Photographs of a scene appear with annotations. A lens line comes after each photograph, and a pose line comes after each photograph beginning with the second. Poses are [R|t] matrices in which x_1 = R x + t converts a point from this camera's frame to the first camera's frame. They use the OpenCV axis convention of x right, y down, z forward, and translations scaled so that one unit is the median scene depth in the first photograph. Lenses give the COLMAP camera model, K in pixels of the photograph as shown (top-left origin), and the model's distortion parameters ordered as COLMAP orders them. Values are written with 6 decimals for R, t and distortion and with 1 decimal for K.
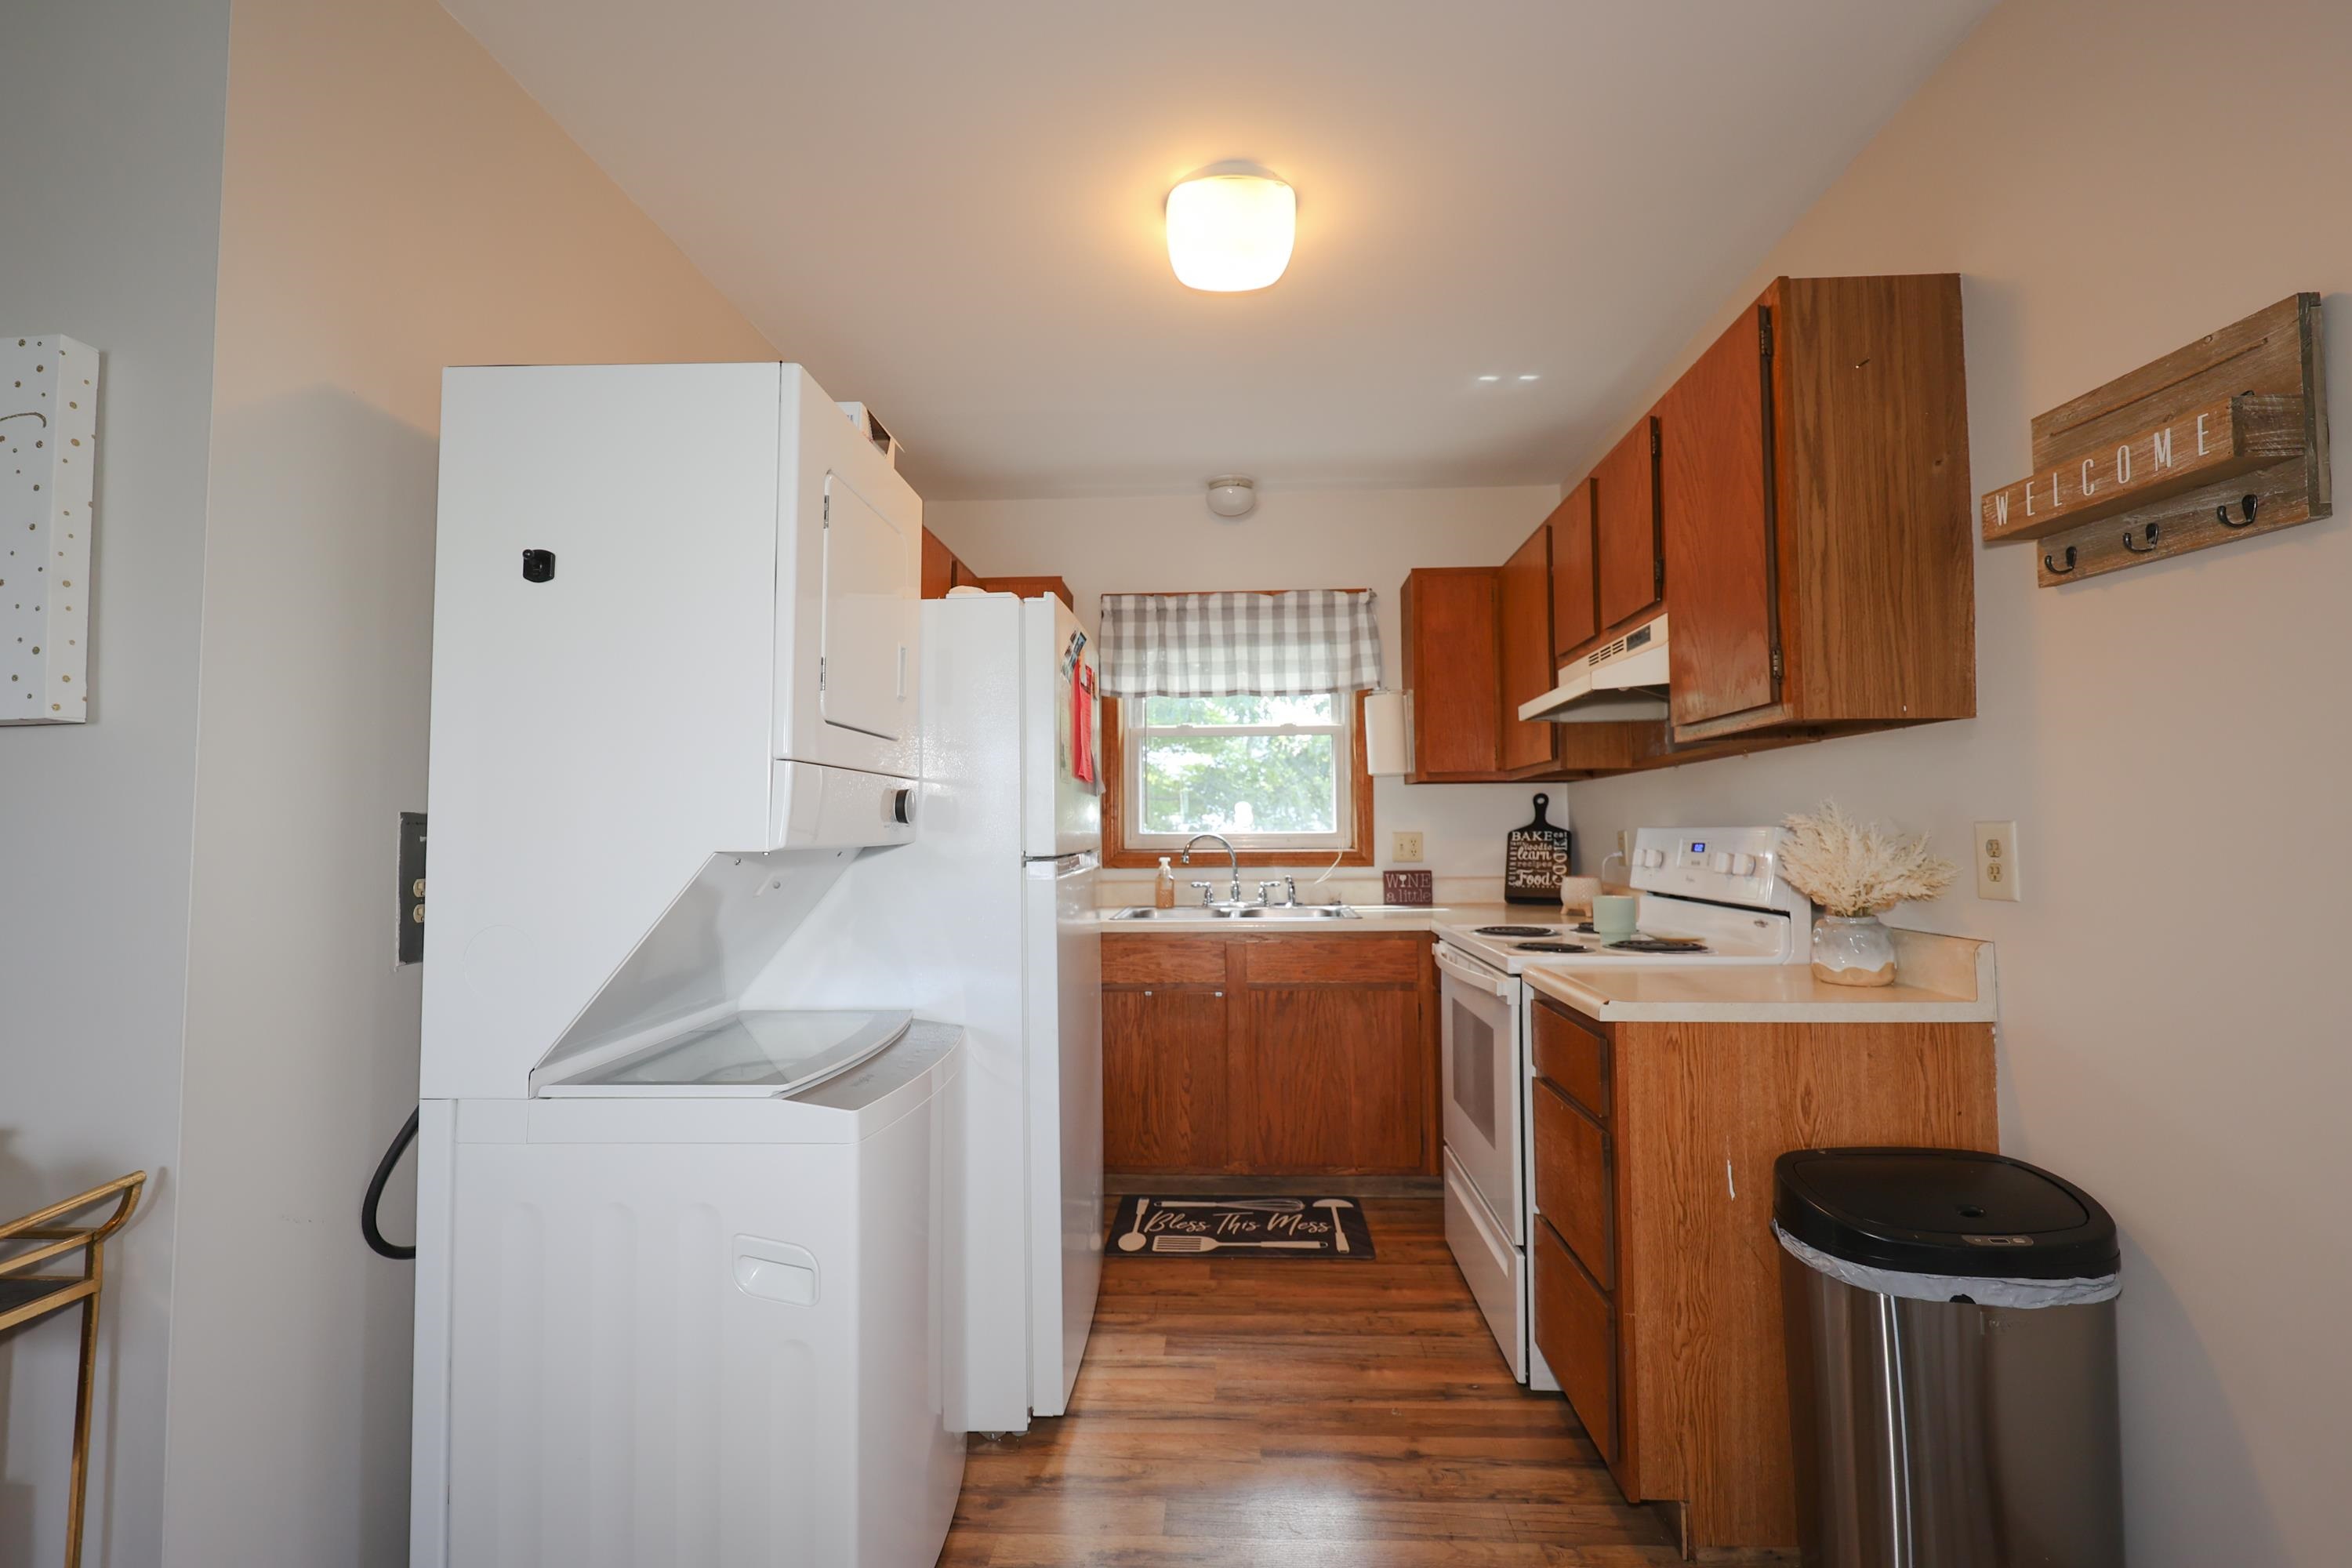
lens RADIAL K [[1015.1, 0, 1188.5], [0, 1015.1, 774.0], [0, 0, 1]] dist [0.010587, 0.000950]
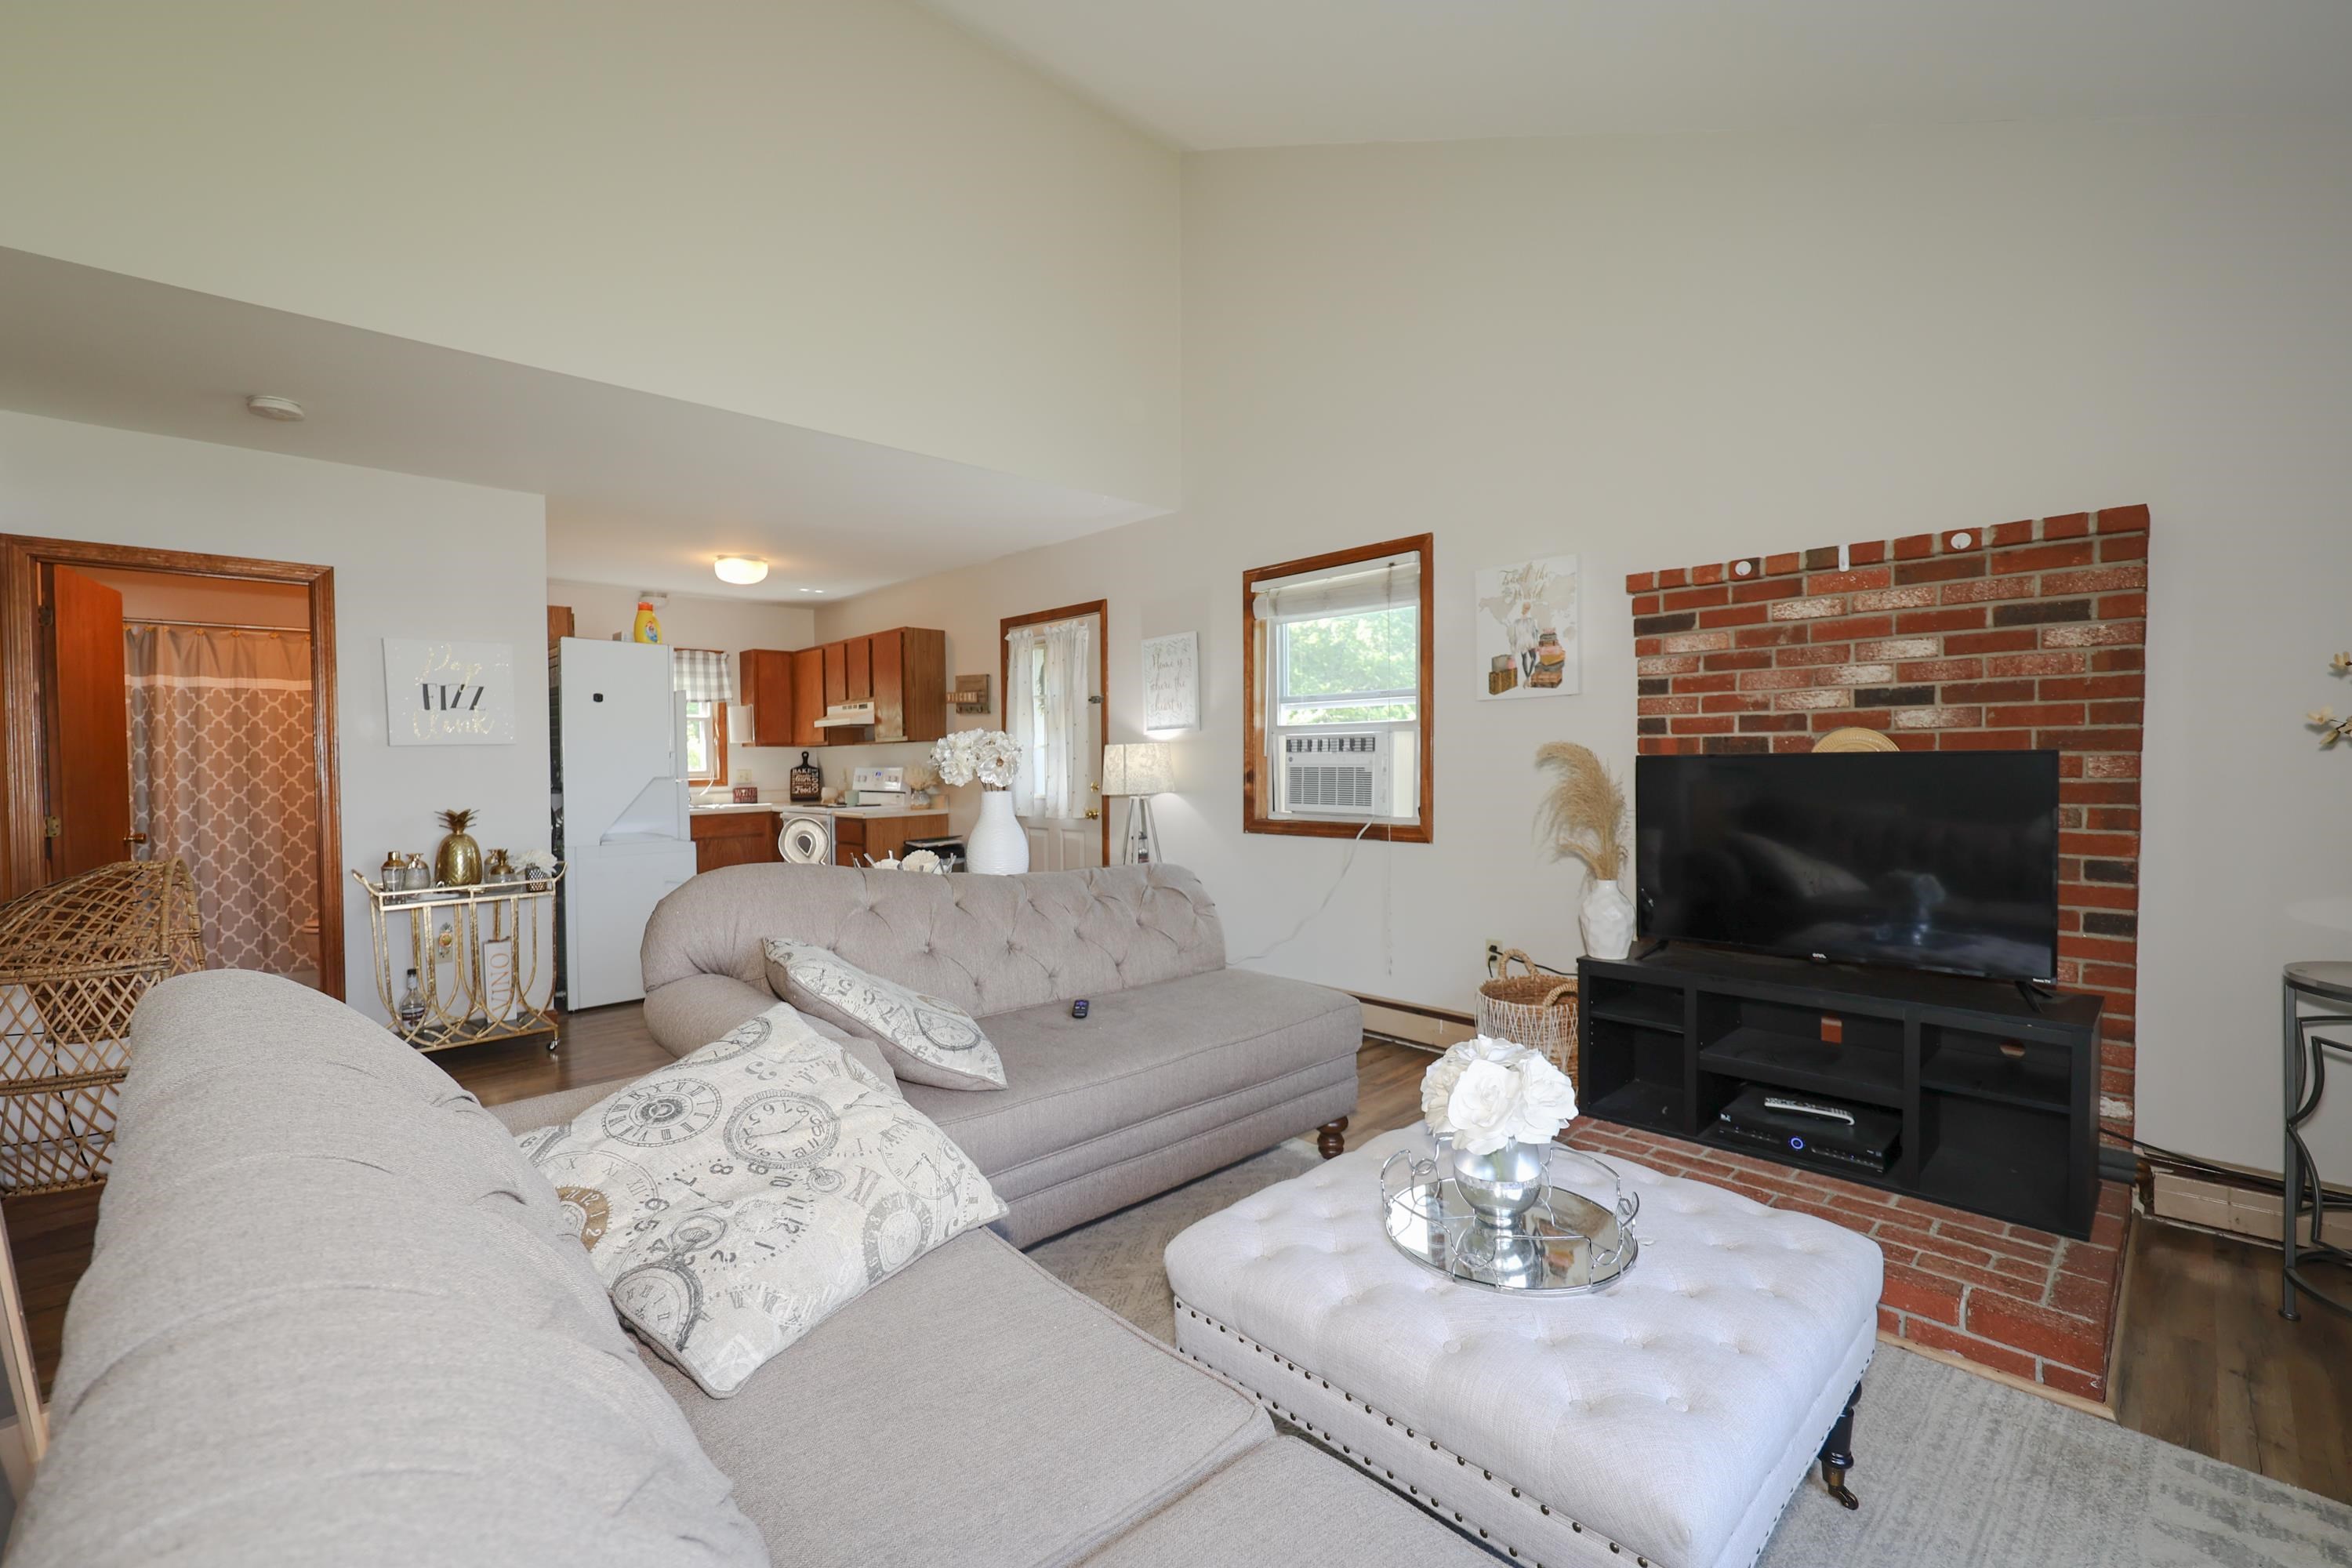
lens RADIAL K [[1032.7, 0, 1183.0], [0, 1032.7, 785.9], [0, 0, 1]] dist [-0.000331, -0.000036]
pose [[0.692448, -0.021731, 0.721140, -0.850855], [-0.033906, 0.997462, 0.062615, -0.089198], [-0.720671, -0.067809, 0.689953, -1.386977]]
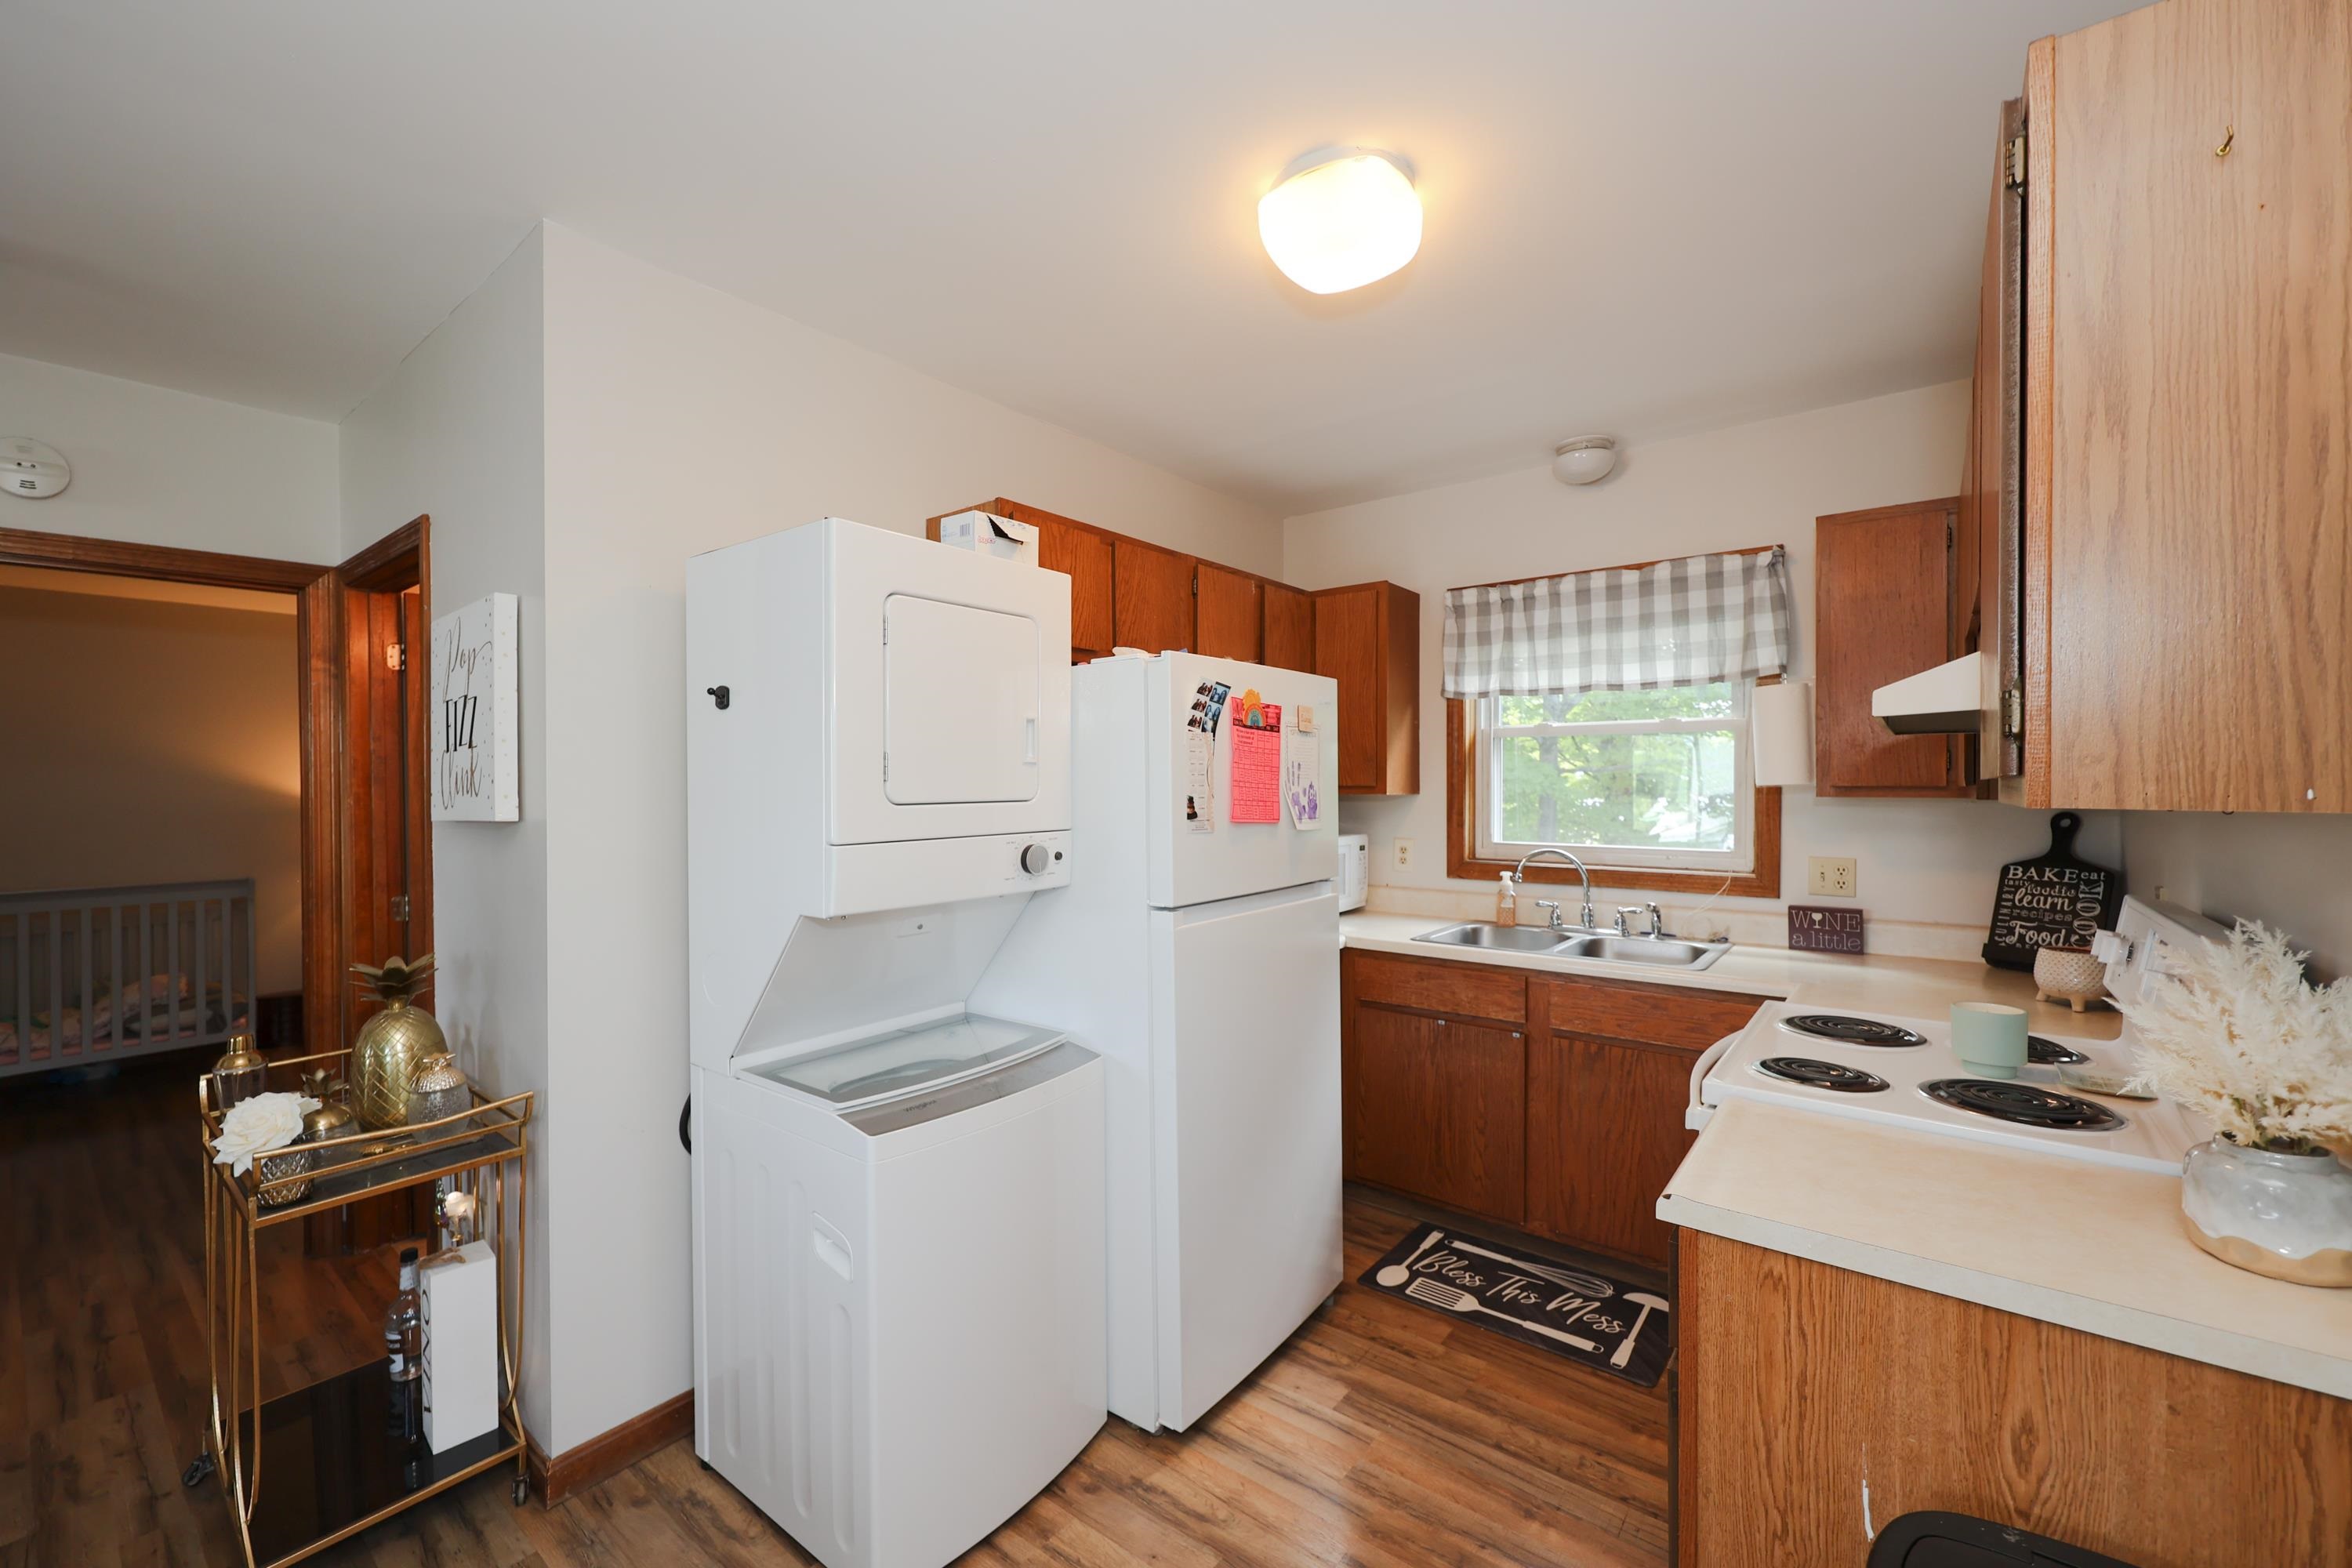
lens RADIAL K [[958.9, 0, 1160.0], [0, 958.9, 781.0], [0, 0, 1]] dist [0.008975, -0.000798]
pose [[0.808751, 0.003599, -0.588141, 0.282123], [0.030353, 0.998393, 0.047848, -0.061858], [0.587368, -0.056549, 0.807342, 0.136152]]
